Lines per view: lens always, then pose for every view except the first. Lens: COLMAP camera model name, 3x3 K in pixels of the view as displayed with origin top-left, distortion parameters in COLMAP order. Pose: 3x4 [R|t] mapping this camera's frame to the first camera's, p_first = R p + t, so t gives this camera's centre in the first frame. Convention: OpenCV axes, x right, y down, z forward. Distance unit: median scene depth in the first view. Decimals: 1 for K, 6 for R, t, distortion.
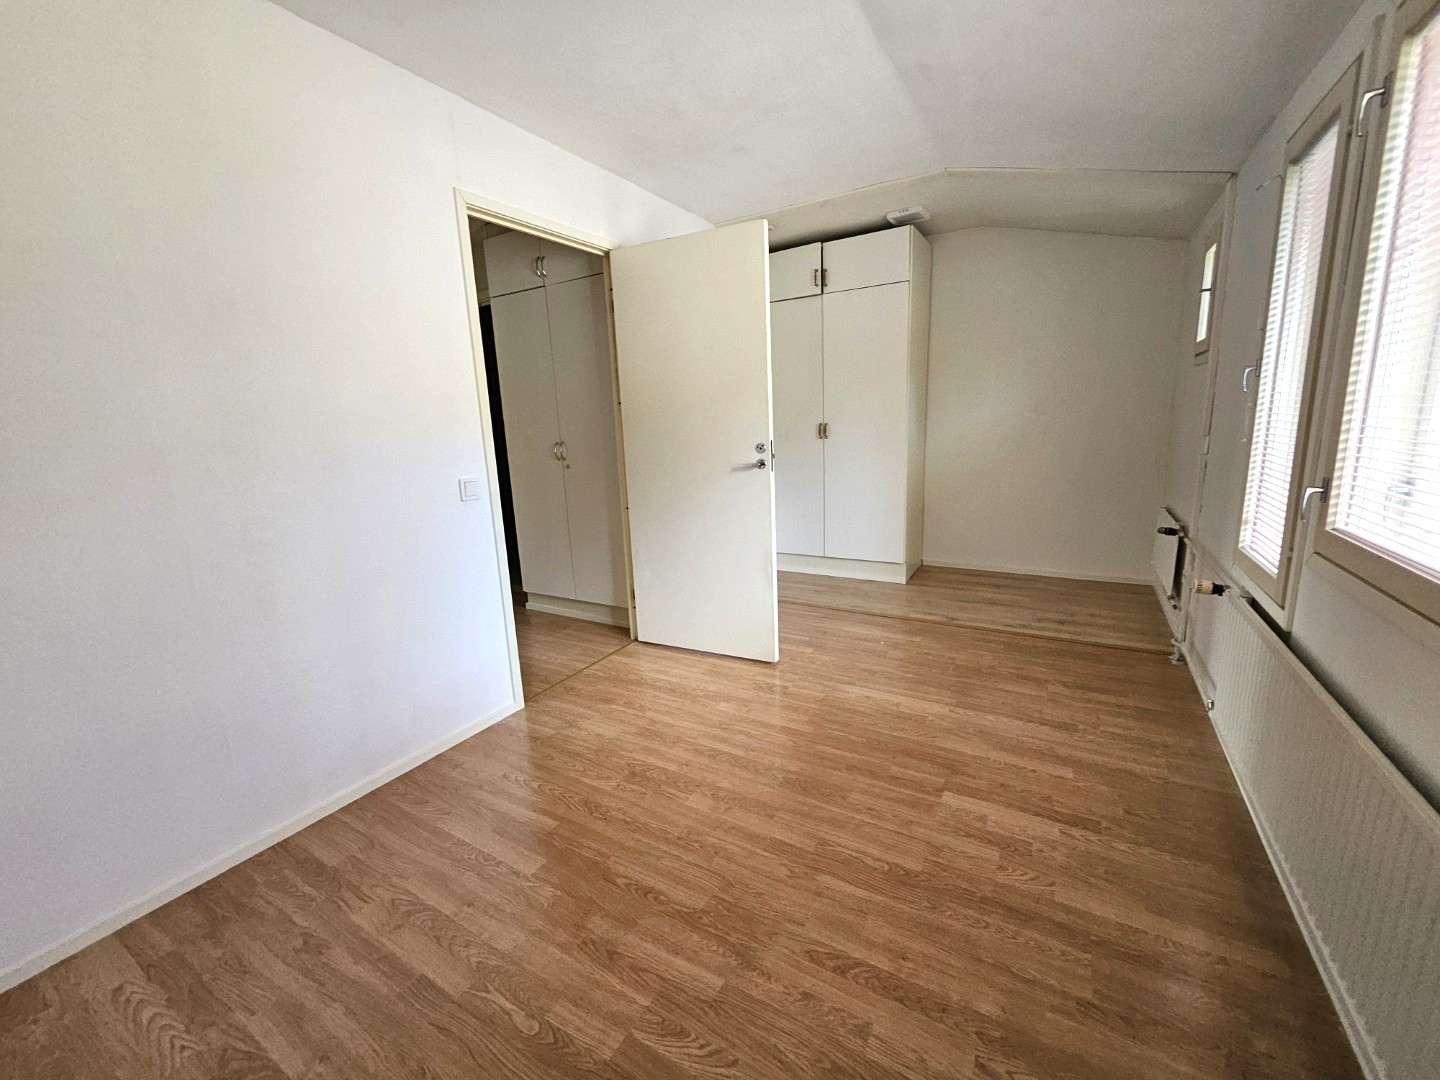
lens RADIAL K [[573.0, 0, 717.9], [0, 573.0, 530.9], [0, 0, 1]] dist [-0.001149, 0.000570]
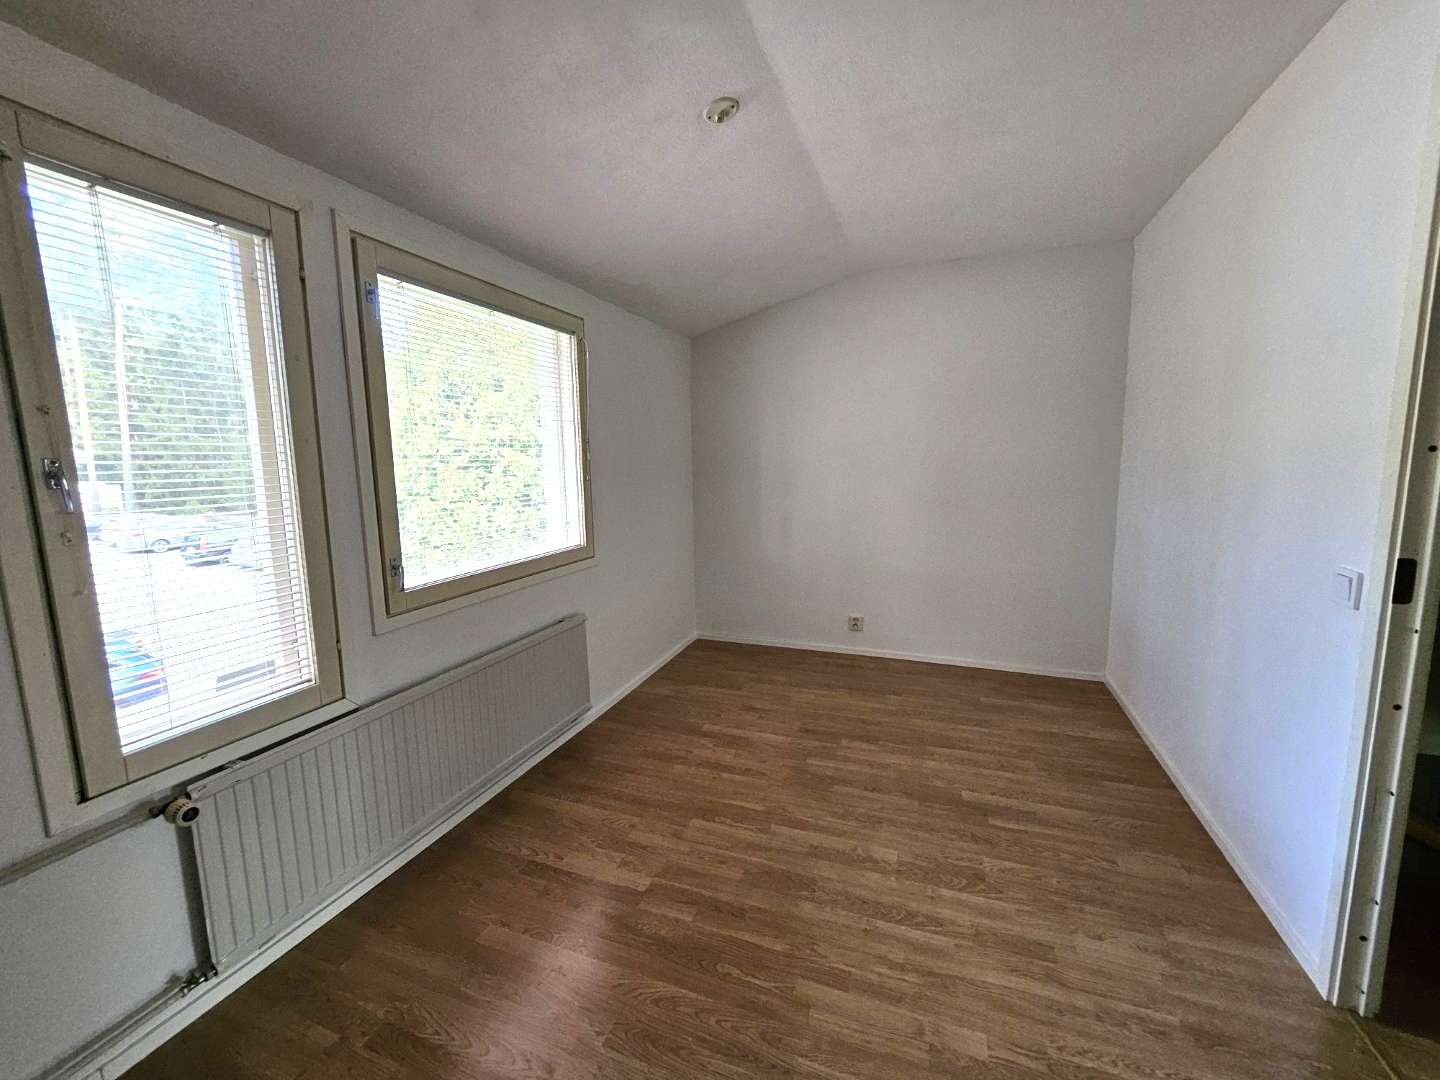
lens RADIAL K [[573.0, 0, 717.9], [0, 573.0, 530.9], [0, 0, 1]] dist [-0.001149, 0.000570]
pose [[-0.983624, 0.081312, -0.160846, 0.382604], [0.026764, 0.948450, 0.315795, -0.411324], [0.178232, 0.306319, -0.935095, 1.740441]]
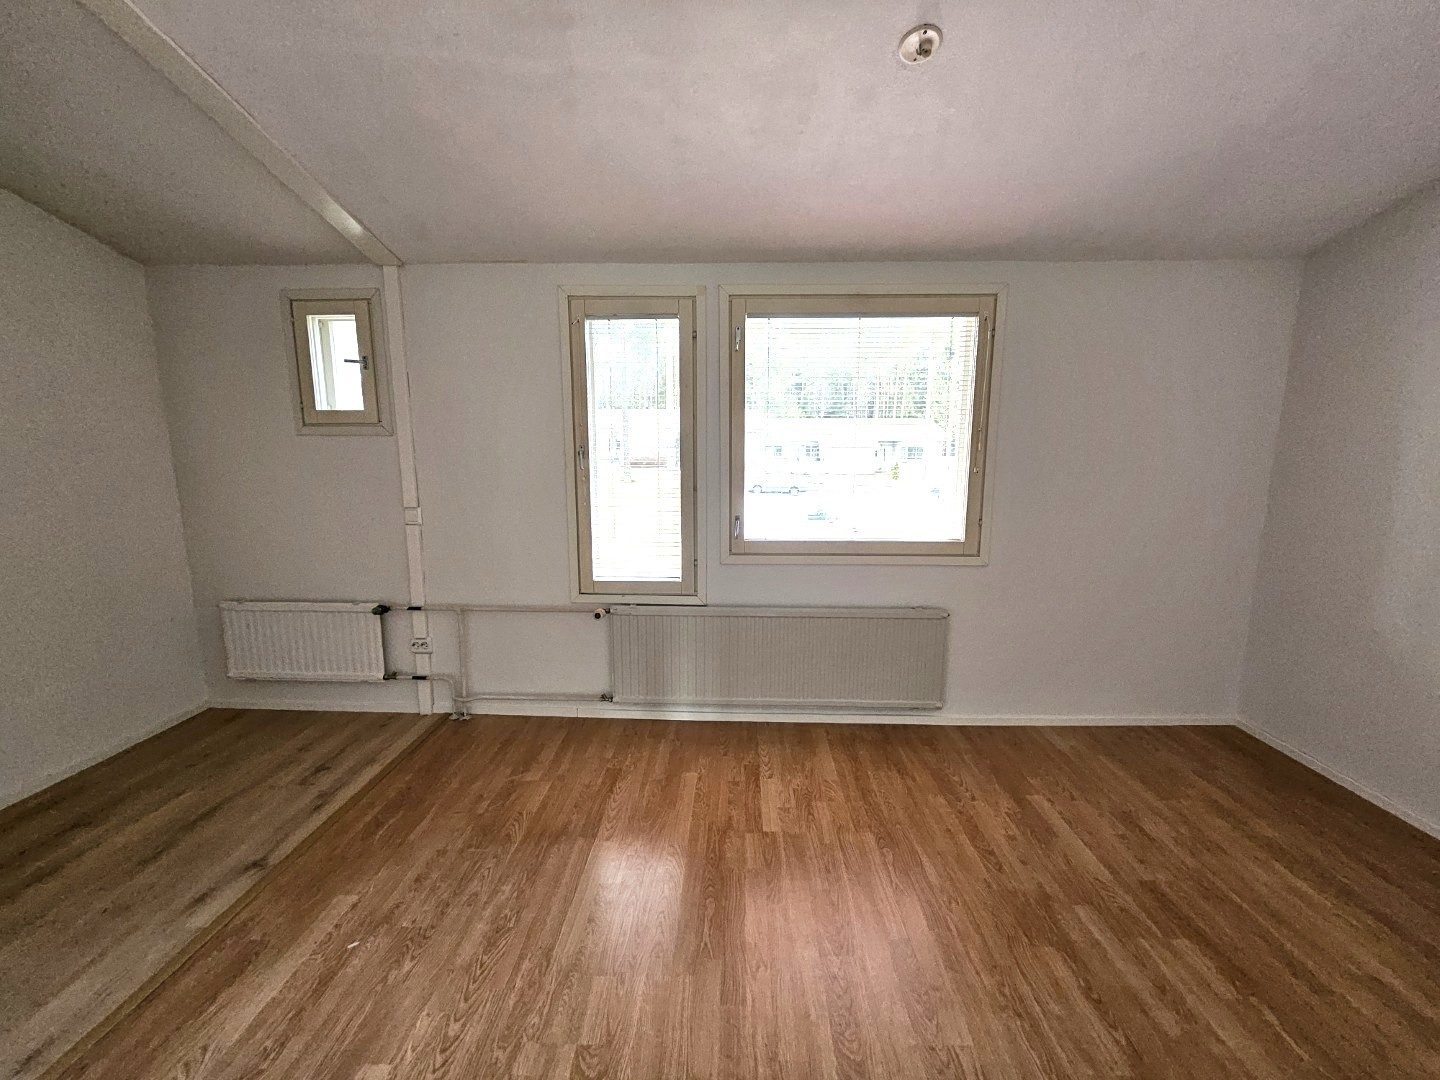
lens RADIAL K [[576.2, 0, 728.6], [0, 576.2, 531.9], [0, 0, 1]] dist [0.000722, 0.000346]
pose [[-0.495096, -0.089346, 0.864232, -0.464712], [0.180955, 0.962282, 0.203147, -0.325465], [-0.849786, 0.256964, -0.460254, 1.421973]]
